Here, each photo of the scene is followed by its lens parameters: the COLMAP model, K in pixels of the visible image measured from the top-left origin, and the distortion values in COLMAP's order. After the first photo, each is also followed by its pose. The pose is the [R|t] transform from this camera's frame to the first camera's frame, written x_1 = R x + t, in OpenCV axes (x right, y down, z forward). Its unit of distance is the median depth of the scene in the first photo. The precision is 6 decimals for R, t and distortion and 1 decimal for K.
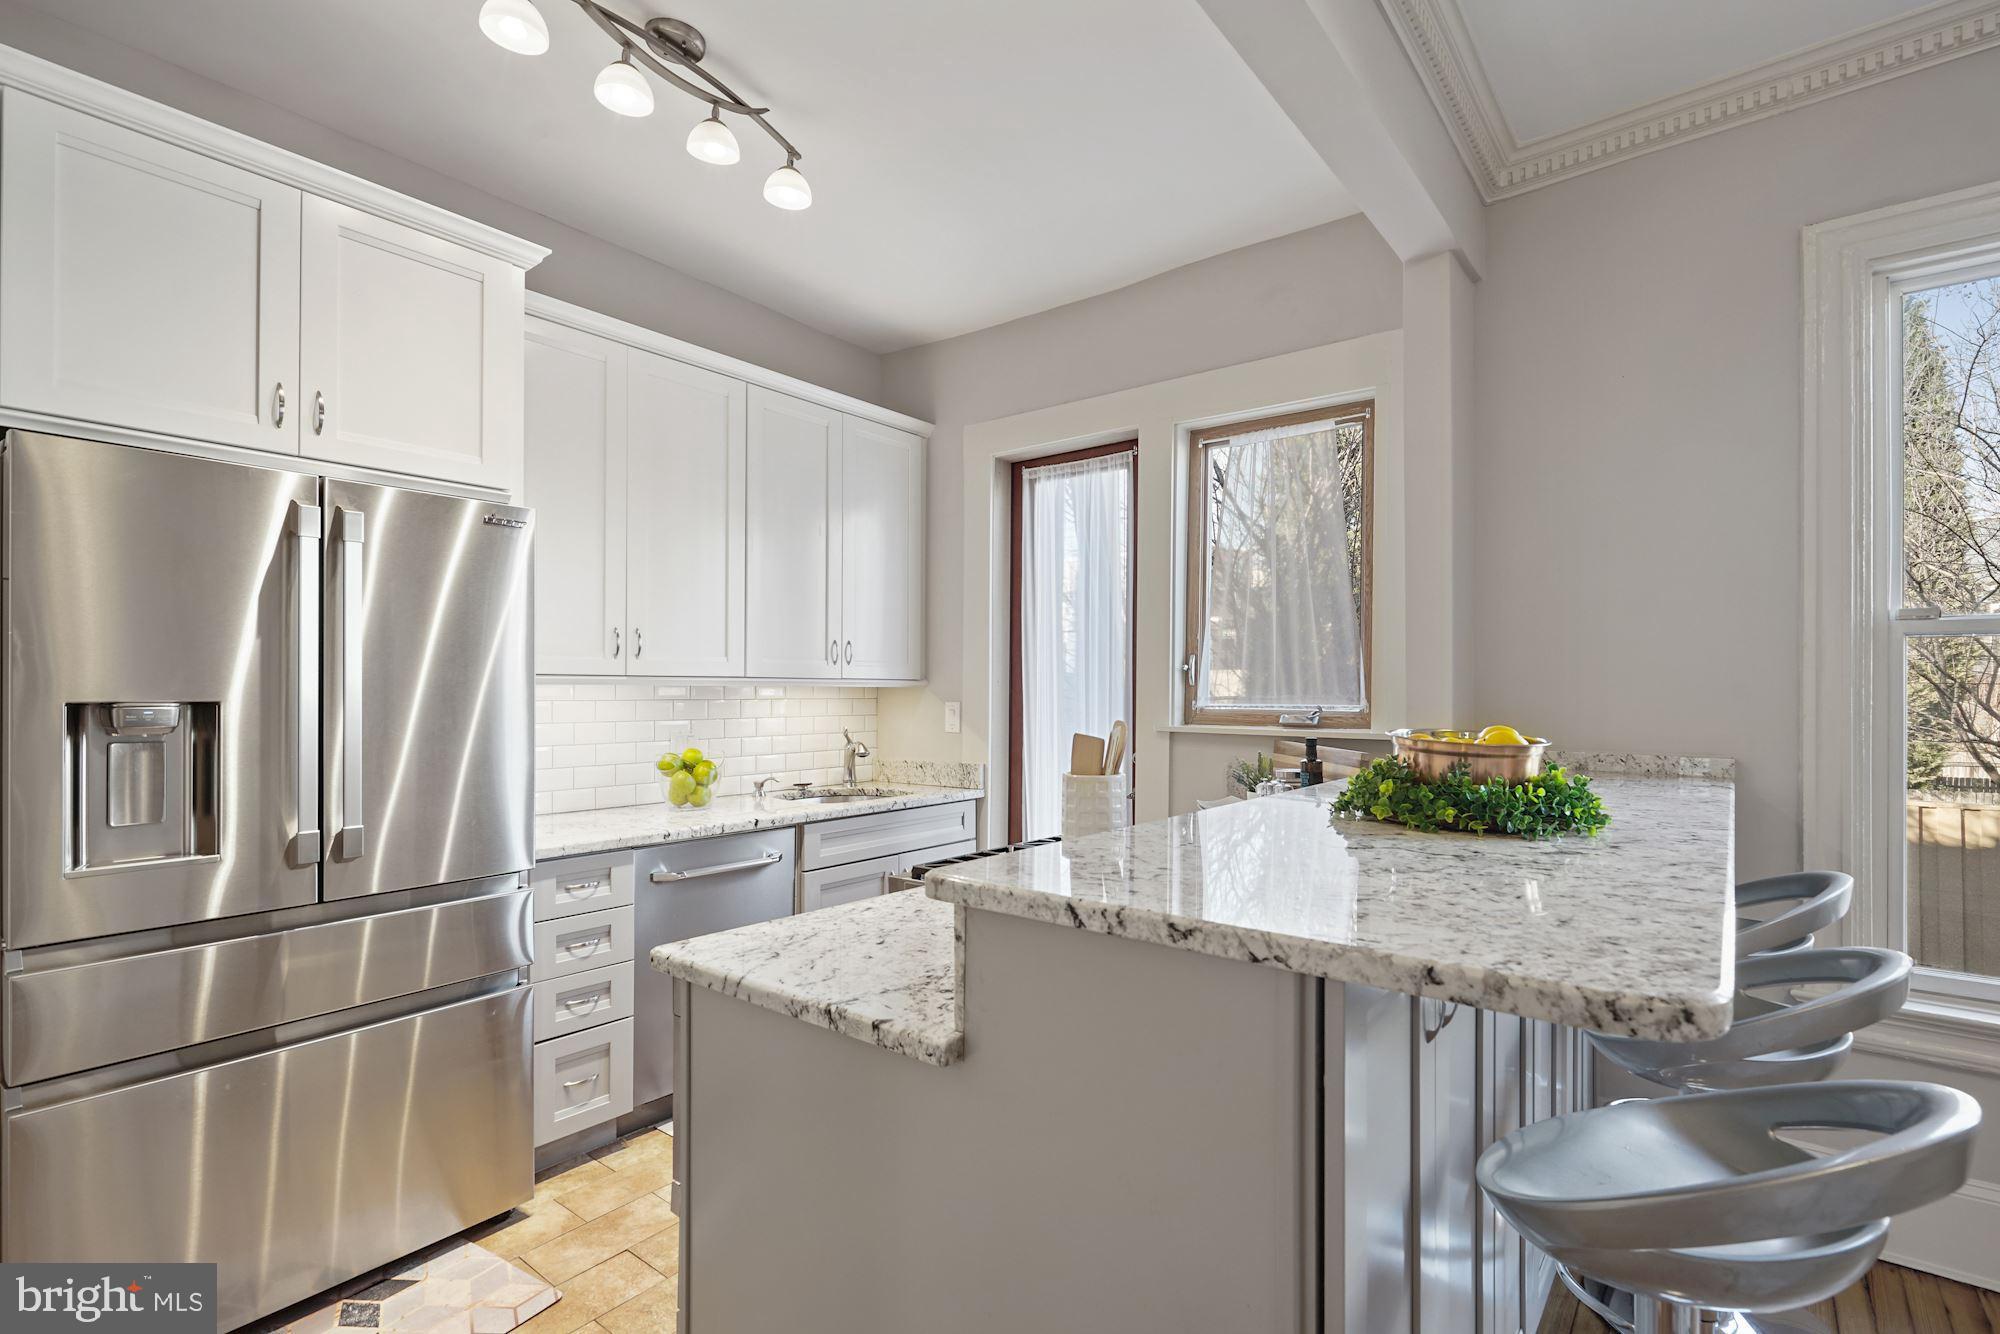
lens RADIAL K [[935.8, 0, 999.0], [0, 935.8, 693.6], [0, 0, 1]] dist [-0.000500, -0.000022]
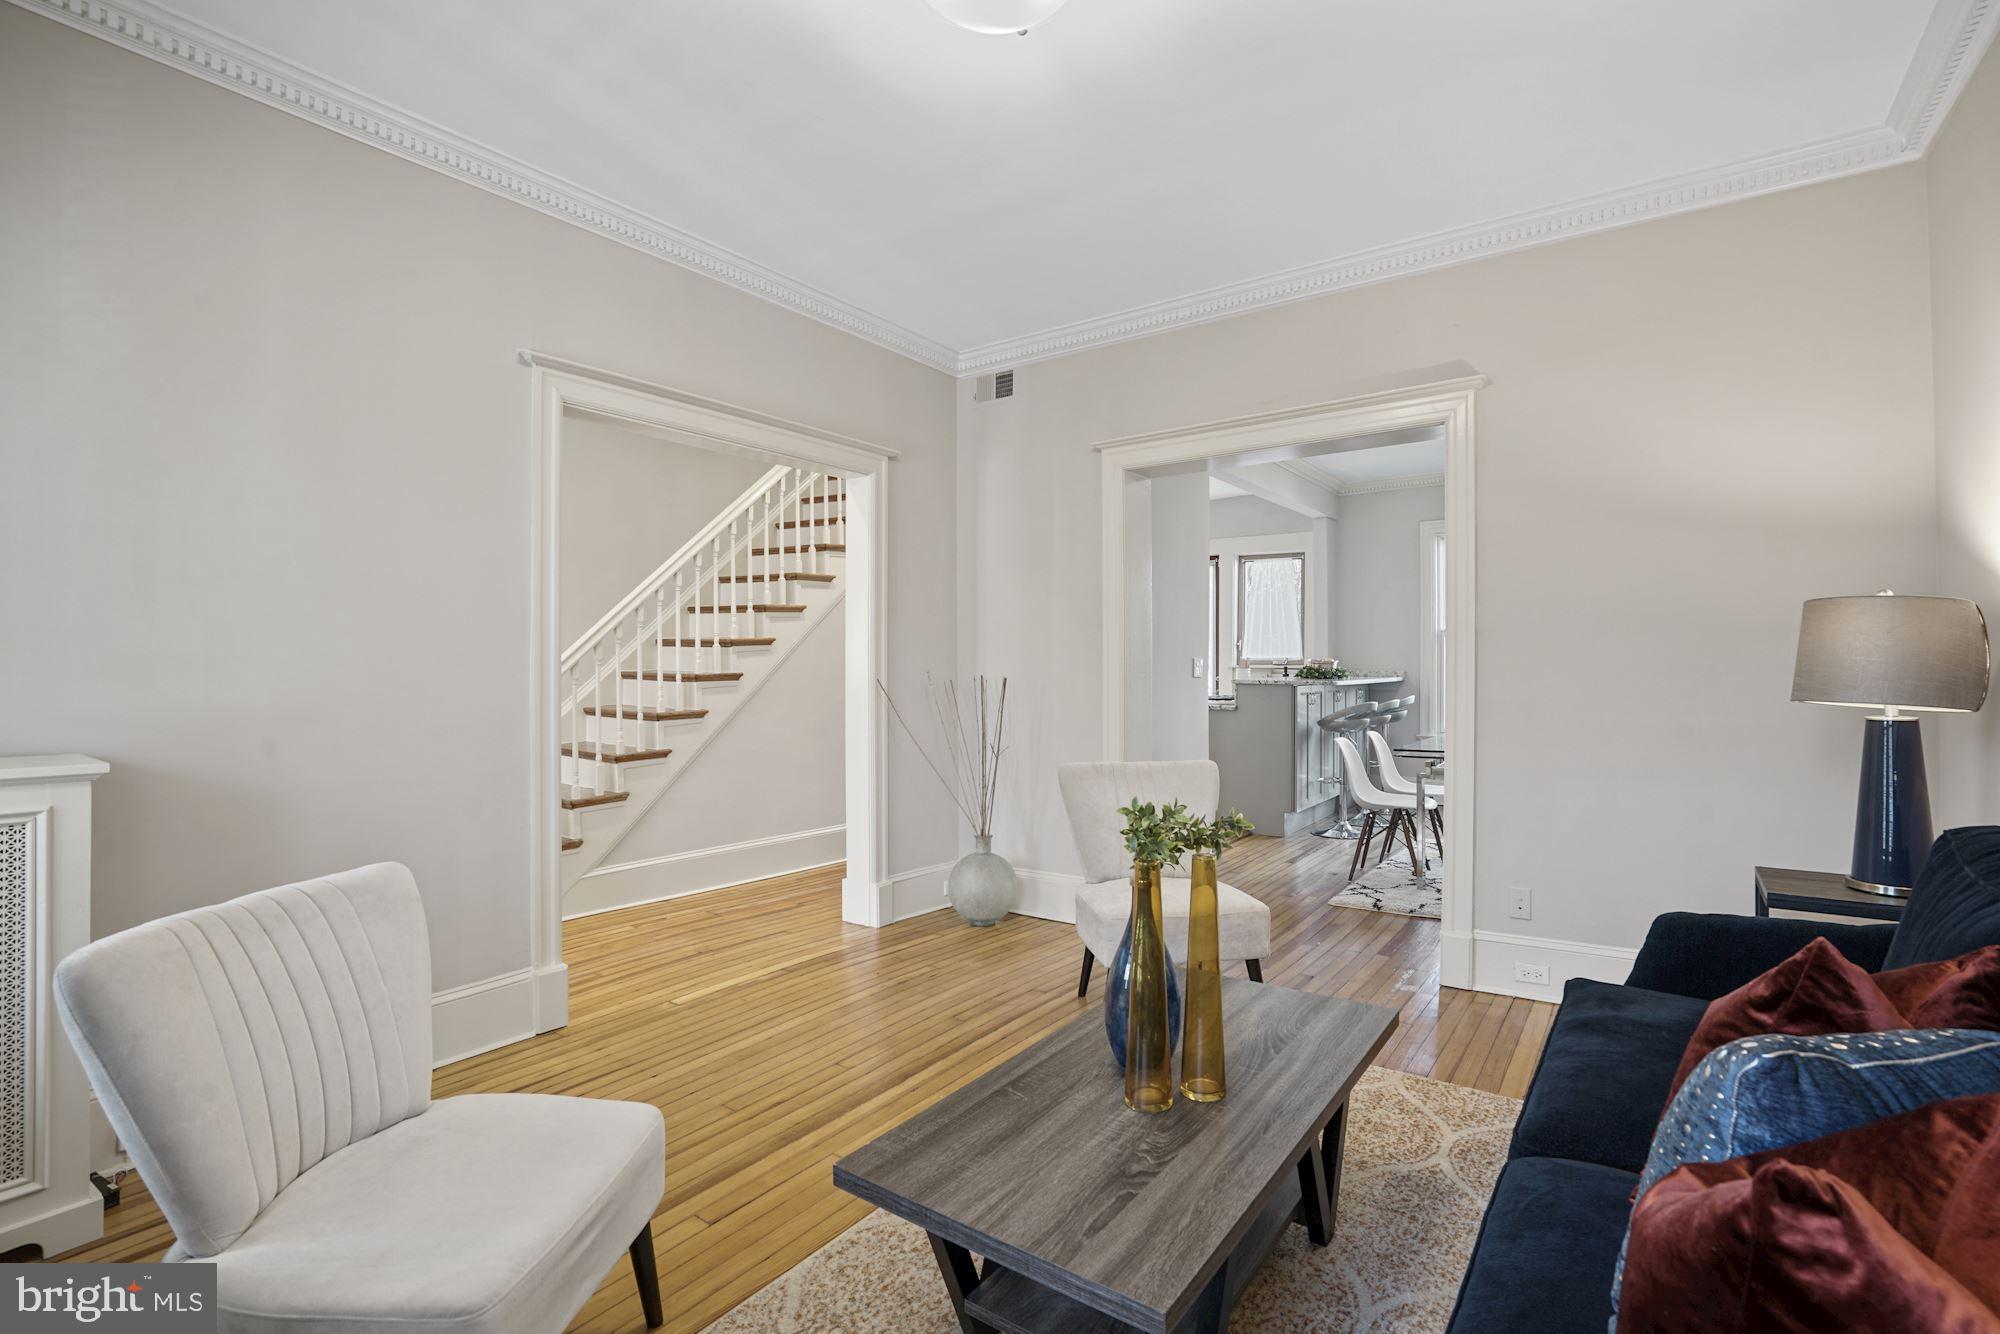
lens RADIAL K [[929.7, 0, 1000.0], [0, 929.7, 667.0], [0, 0, 1]] dist [-0.048006, 0.000071]
pose [[0.998804, -0.008690, 0.048114, -0.626765], [0.008490, 0.999954, 0.004368, 0.021402], [-0.048150, -0.003954, 0.998832, -1.667717]]
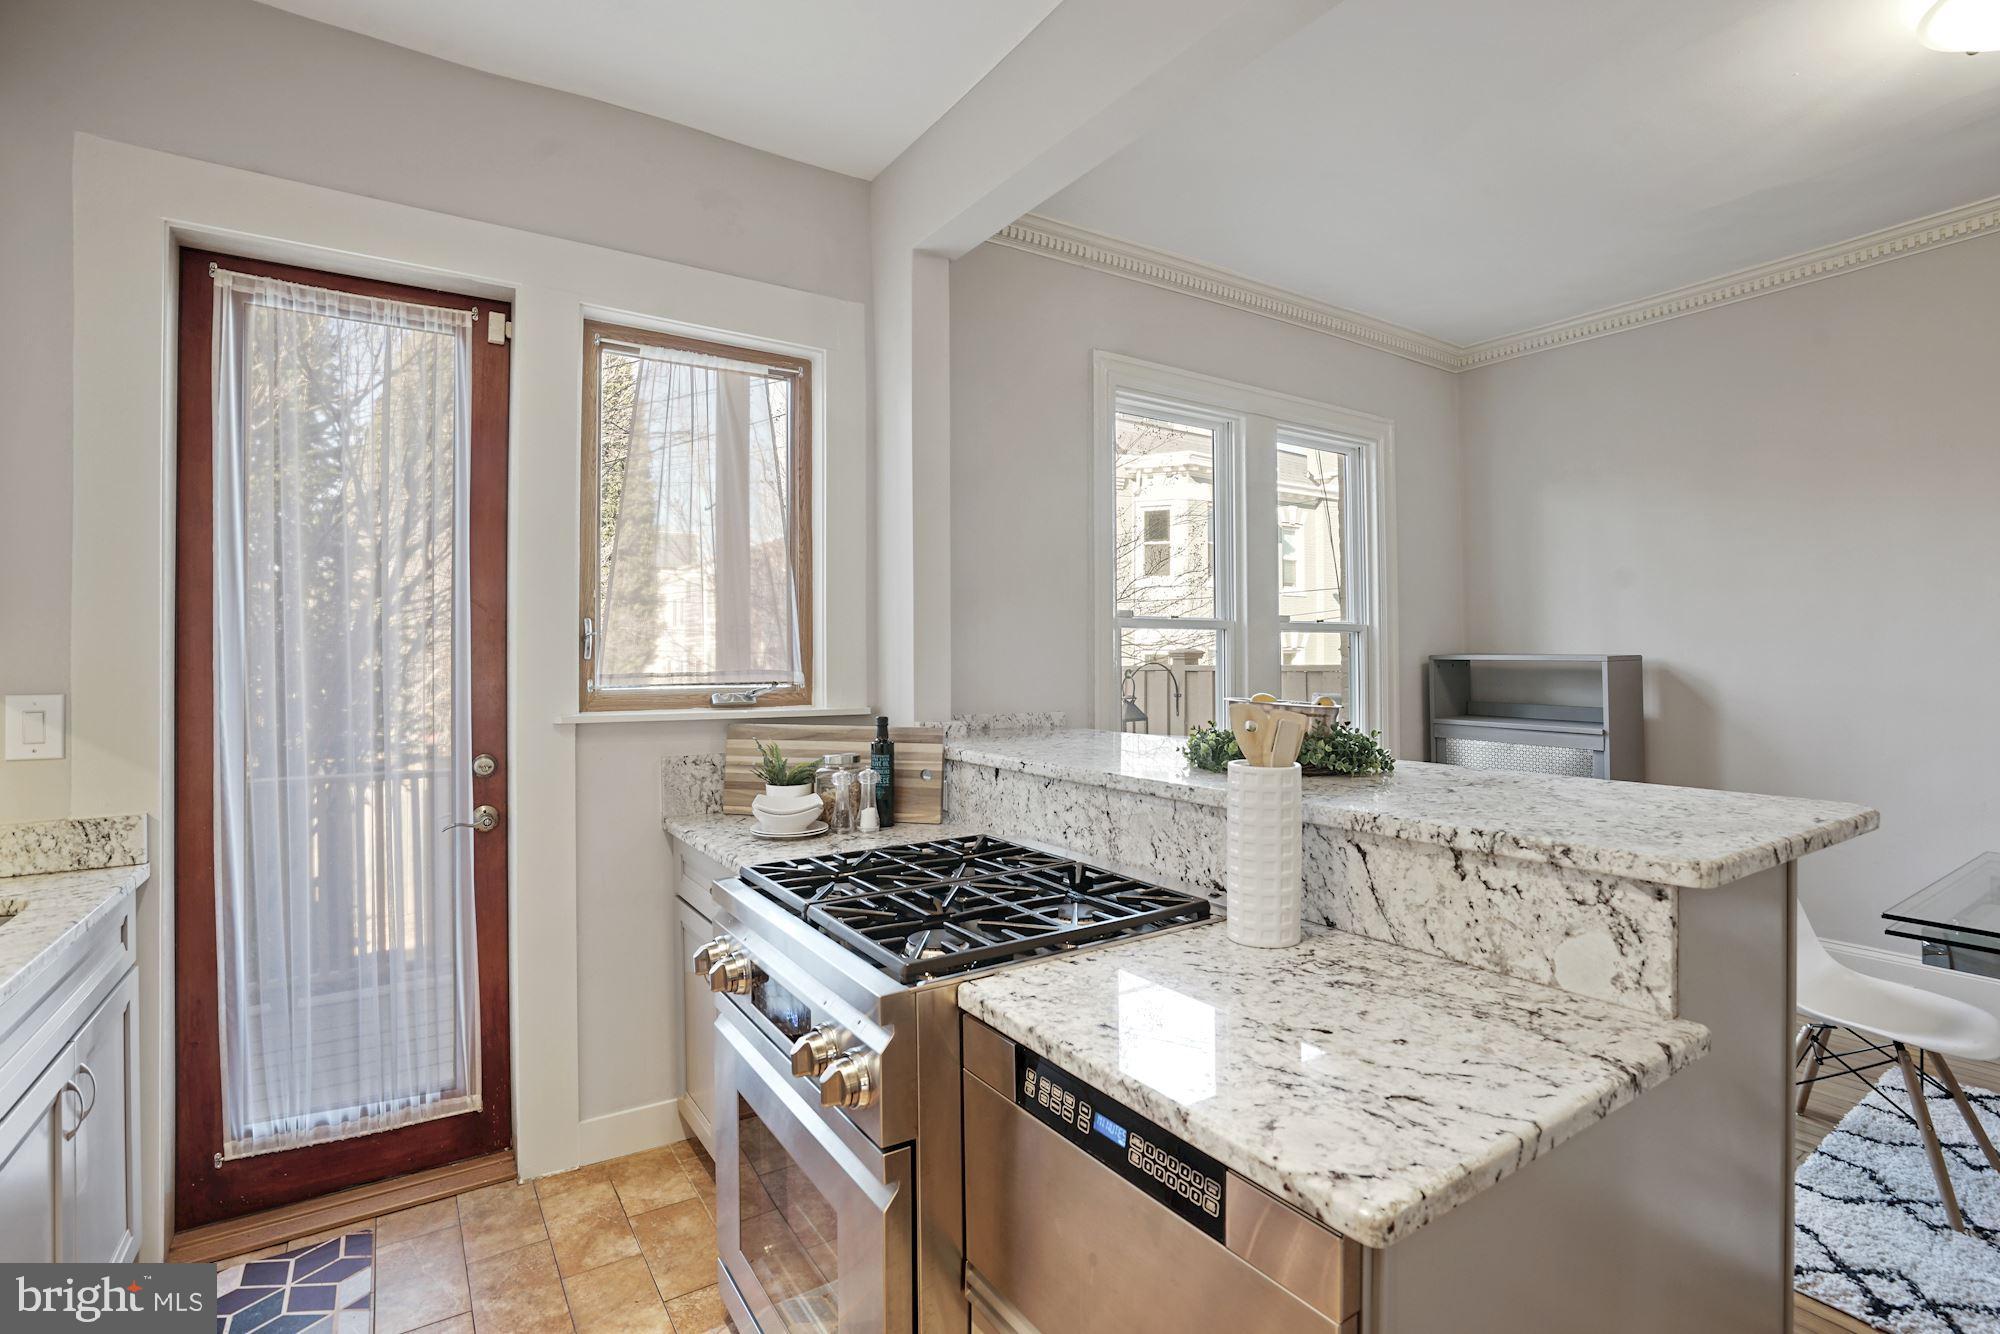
lens RADIAL K [[929.7, 0, 1000.0], [0, 929.7, 667.0], [0, 0, 1]] dist [-0.048006, 0.000071]
pose [[0.309264, -0.010536, 0.950918, -0.400149], [0.004364, 0.999944, 0.009660, -0.008243], [-0.950966, 0.001163, 0.309292, 0.473171]]
